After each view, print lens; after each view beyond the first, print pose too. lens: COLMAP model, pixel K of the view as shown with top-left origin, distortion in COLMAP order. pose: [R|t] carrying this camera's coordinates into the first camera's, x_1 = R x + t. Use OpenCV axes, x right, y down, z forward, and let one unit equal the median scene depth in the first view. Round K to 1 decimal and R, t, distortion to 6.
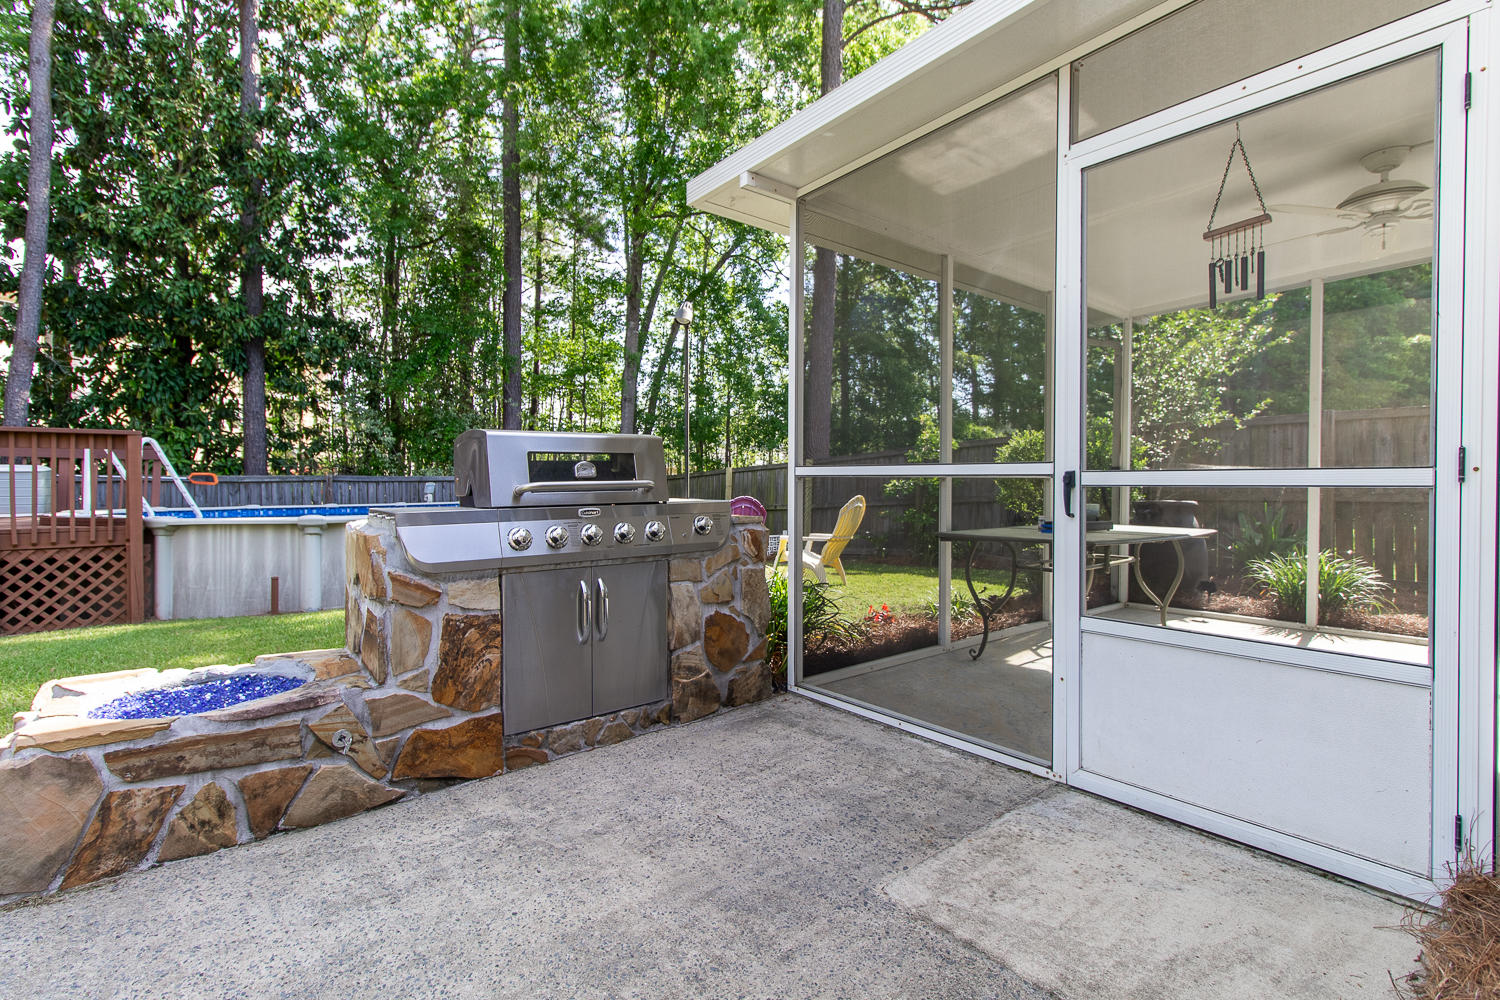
lens RADIAL K [[697.3, 0, 748.8], [0, 697.3, 487.7], [0, 0, 1]] dist [0.004252, -0.000012]
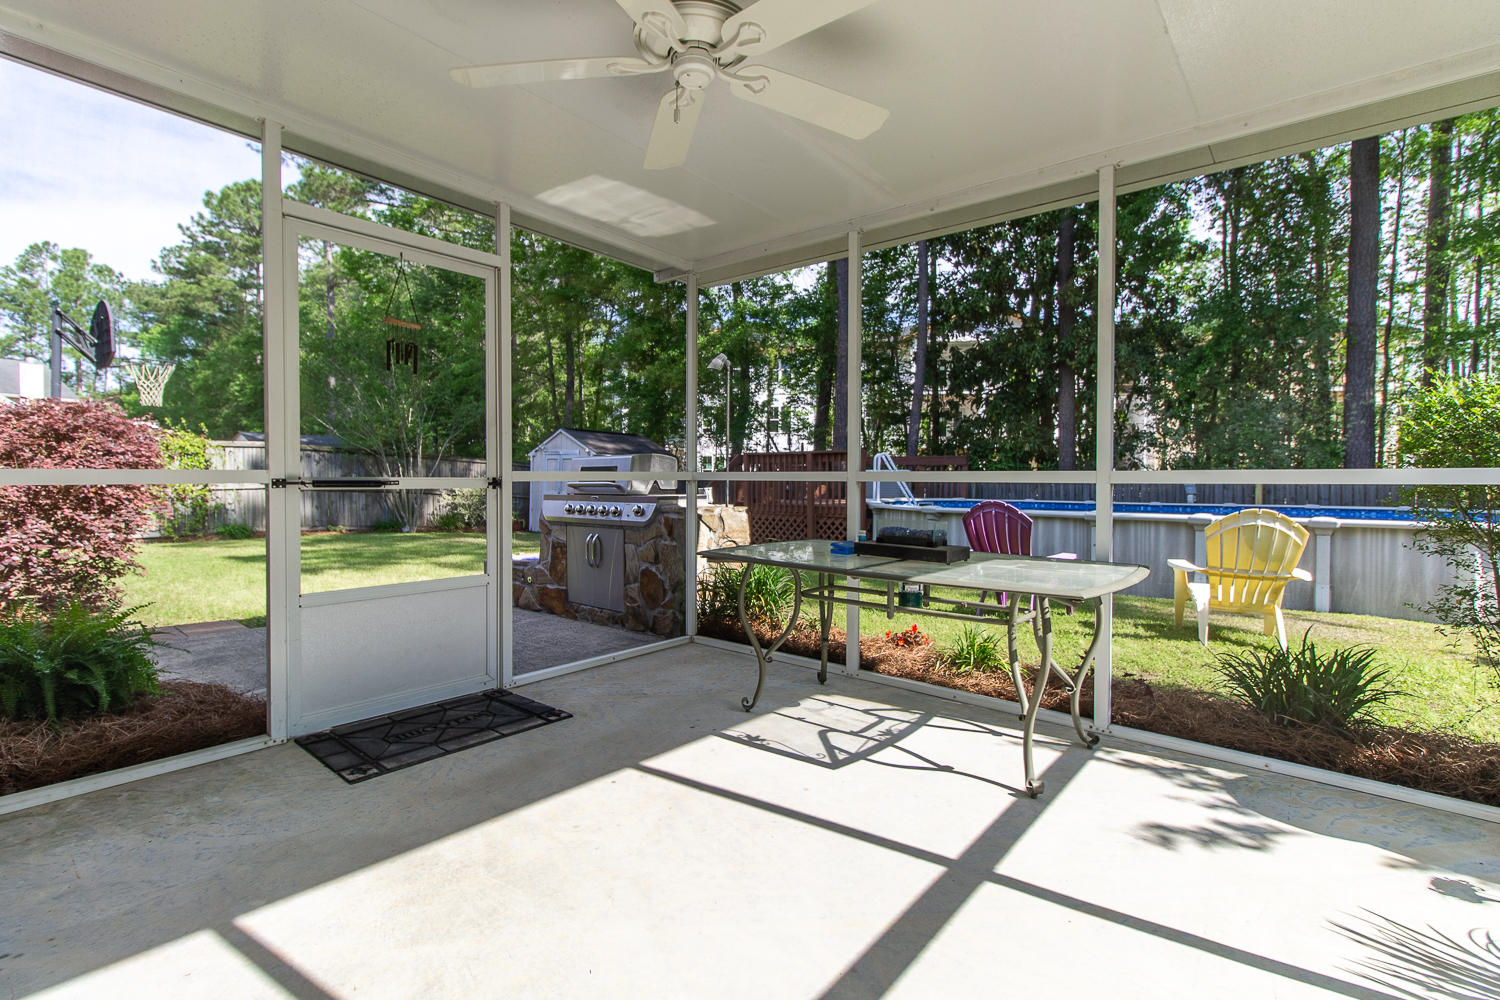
lens RADIAL K [[697.3, 0, 748.8], [0, 697.3, 487.7], [0, 0, 1]] dist [0.004252, -0.000012]
pose [[0.173526, 0.014748, -0.984719, 1.493859], [-0.014481, 0.999818, 0.012422, -0.023178], [0.984723, 0.012105, 0.173708, 0.934487]]
